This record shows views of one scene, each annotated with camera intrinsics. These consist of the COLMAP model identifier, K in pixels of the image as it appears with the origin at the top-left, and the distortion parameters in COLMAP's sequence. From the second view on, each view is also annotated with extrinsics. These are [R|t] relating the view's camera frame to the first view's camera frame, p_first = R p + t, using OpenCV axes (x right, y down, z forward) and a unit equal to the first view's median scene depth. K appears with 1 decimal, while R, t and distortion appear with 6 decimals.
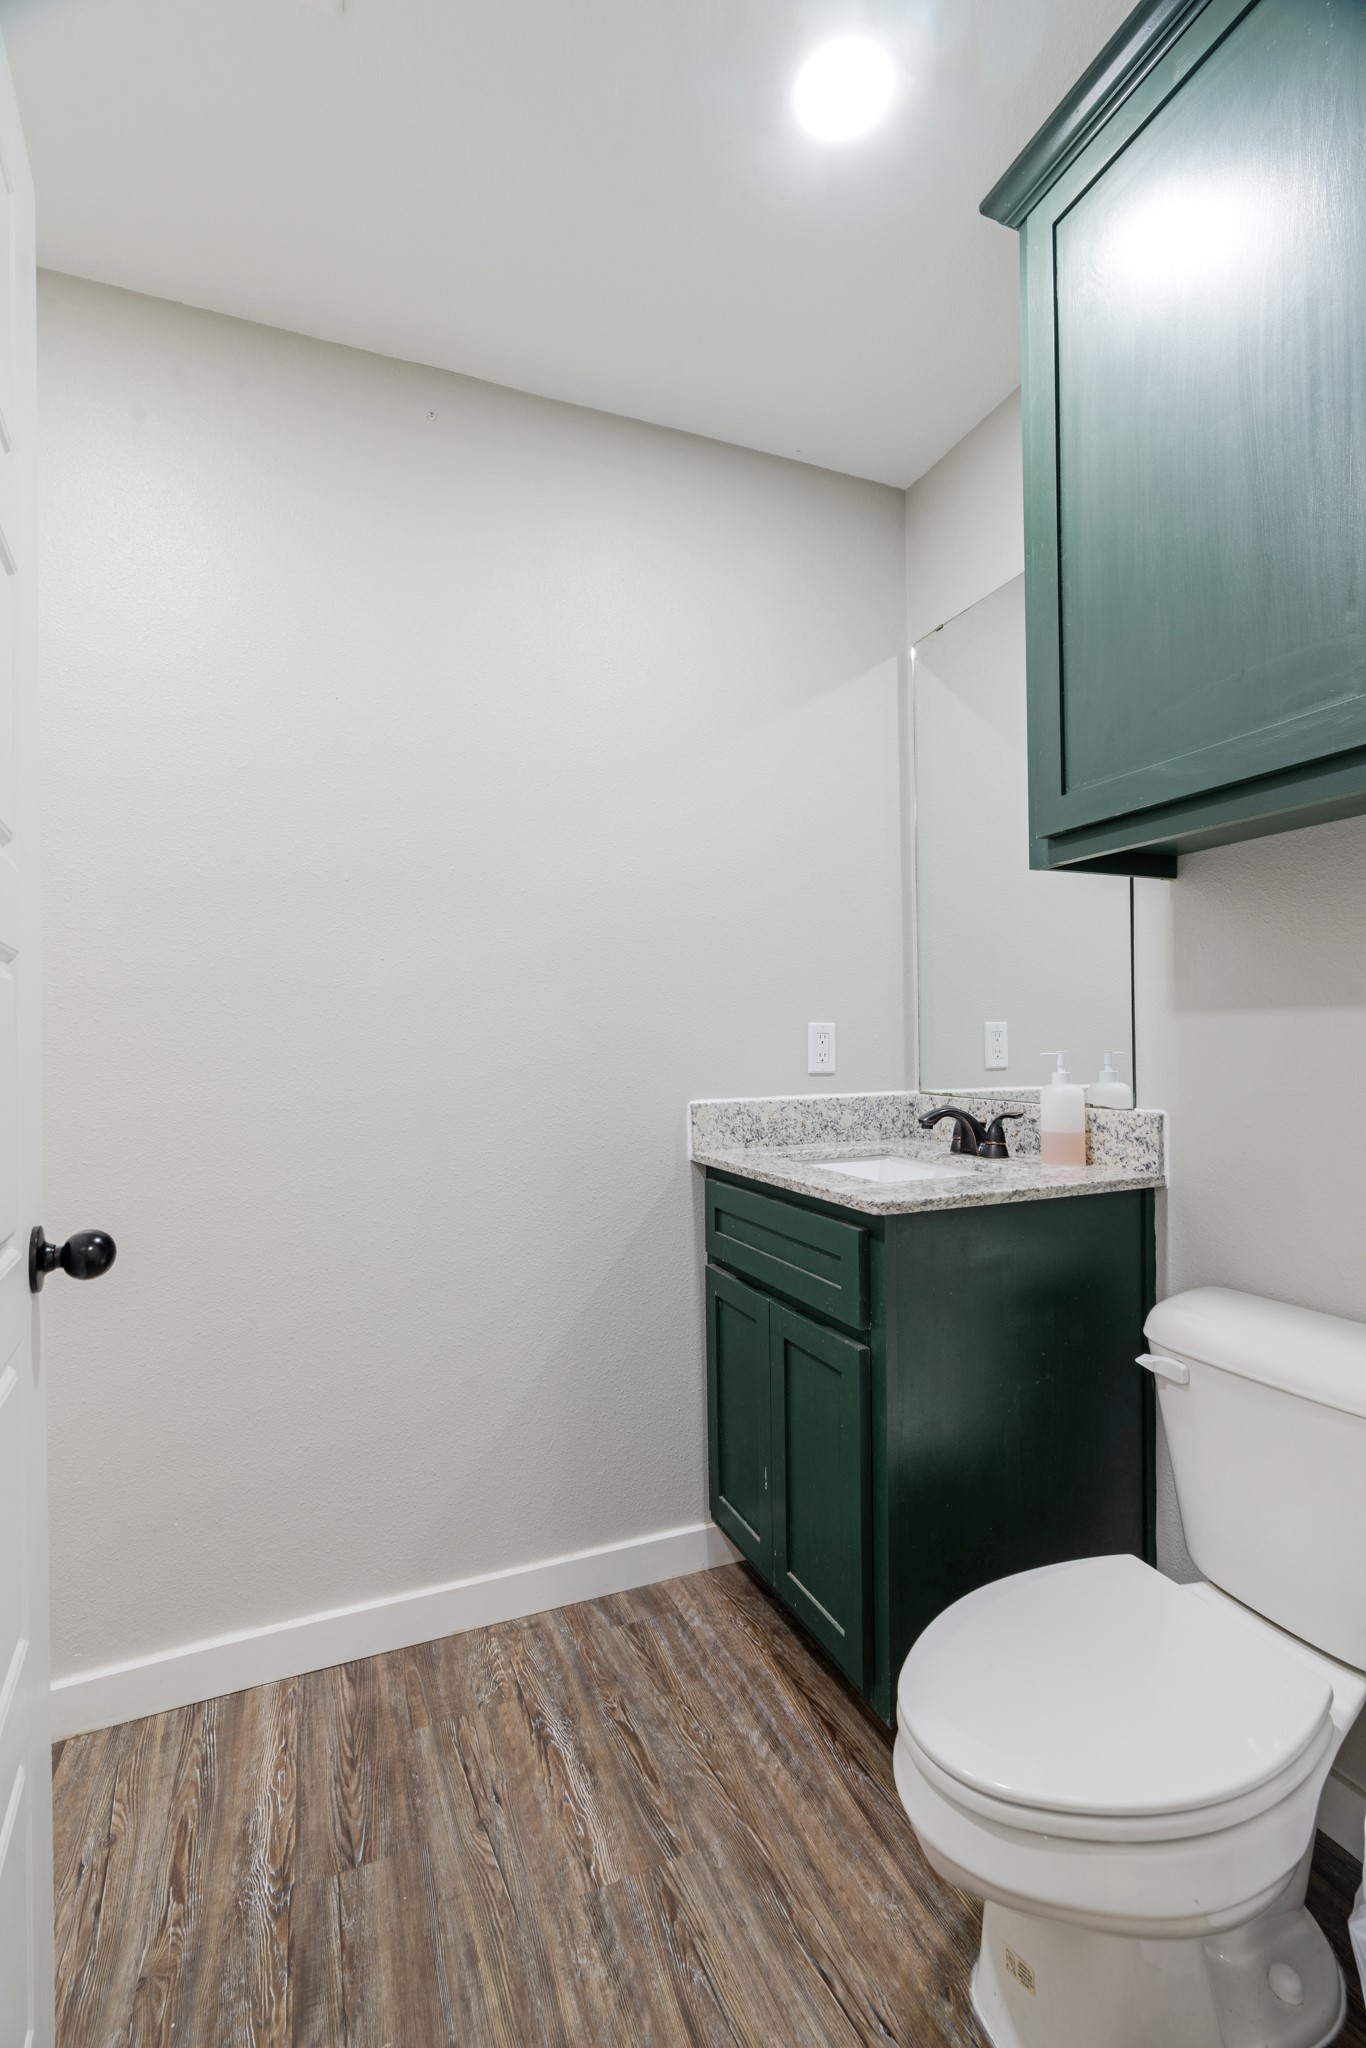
lens RADIAL K [[923.1, 0, 693.1], [0, 923.1, 1031.3], [0, 0, 1]] dist [-0.009452, 0.004853]
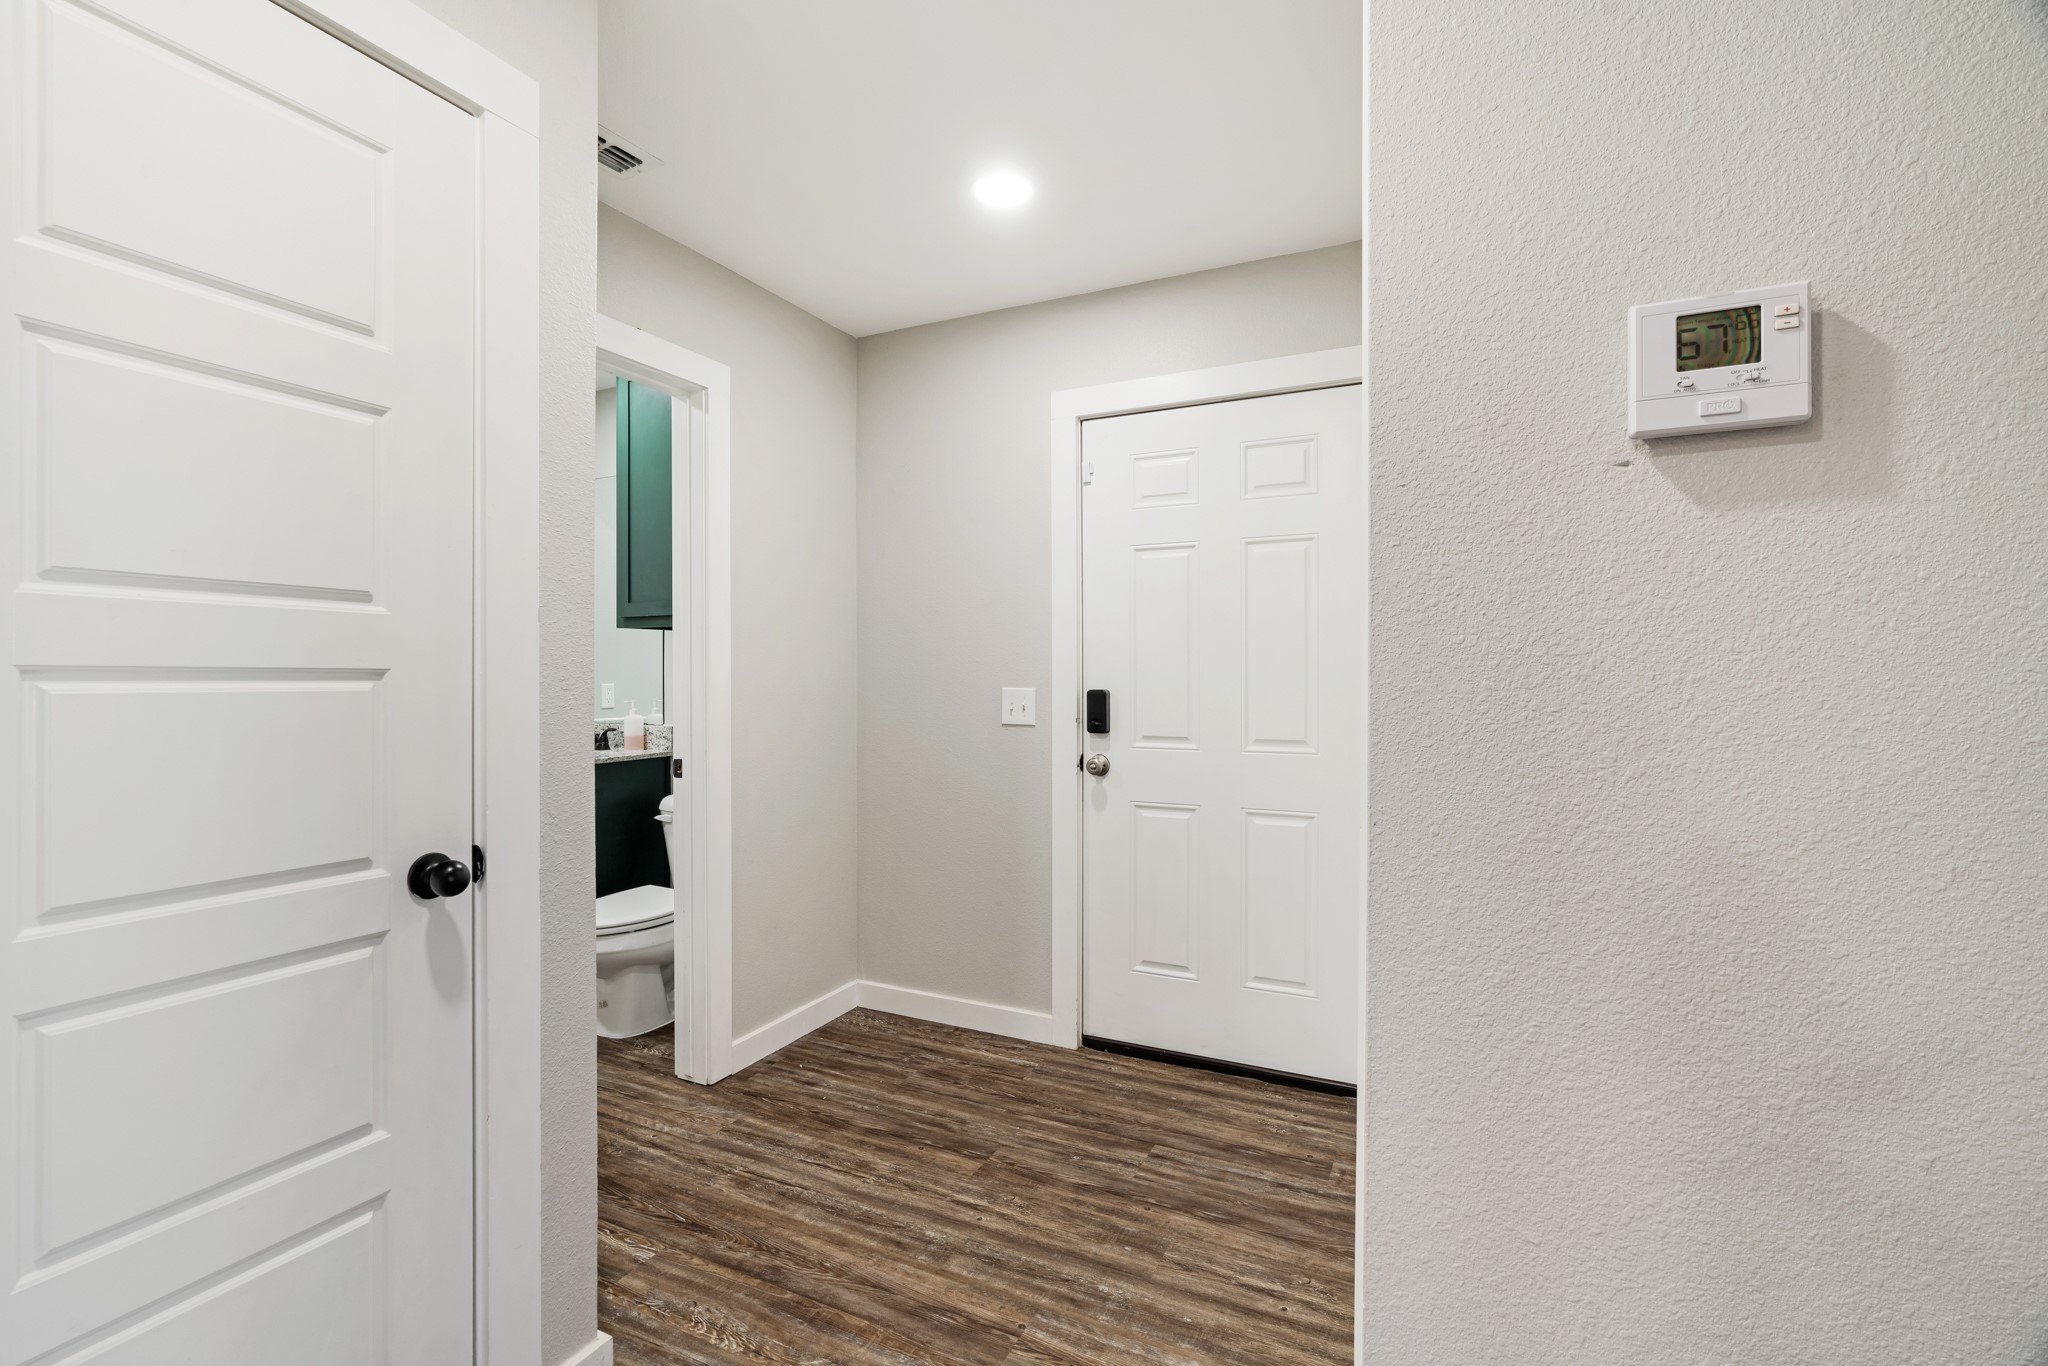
lens RADIAL K [[923.1, 0, 1028.9], [0, 923.1, 679.6], [0, 0, 1]] dist [-0.009452, 0.004853]
pose [[0.748765, 0.006108, 0.662808, -0.390393], [-0.014831, 0.999862, 0.007541, -0.063767], [-0.662670, -0.015476, 0.748751, -1.389627]]
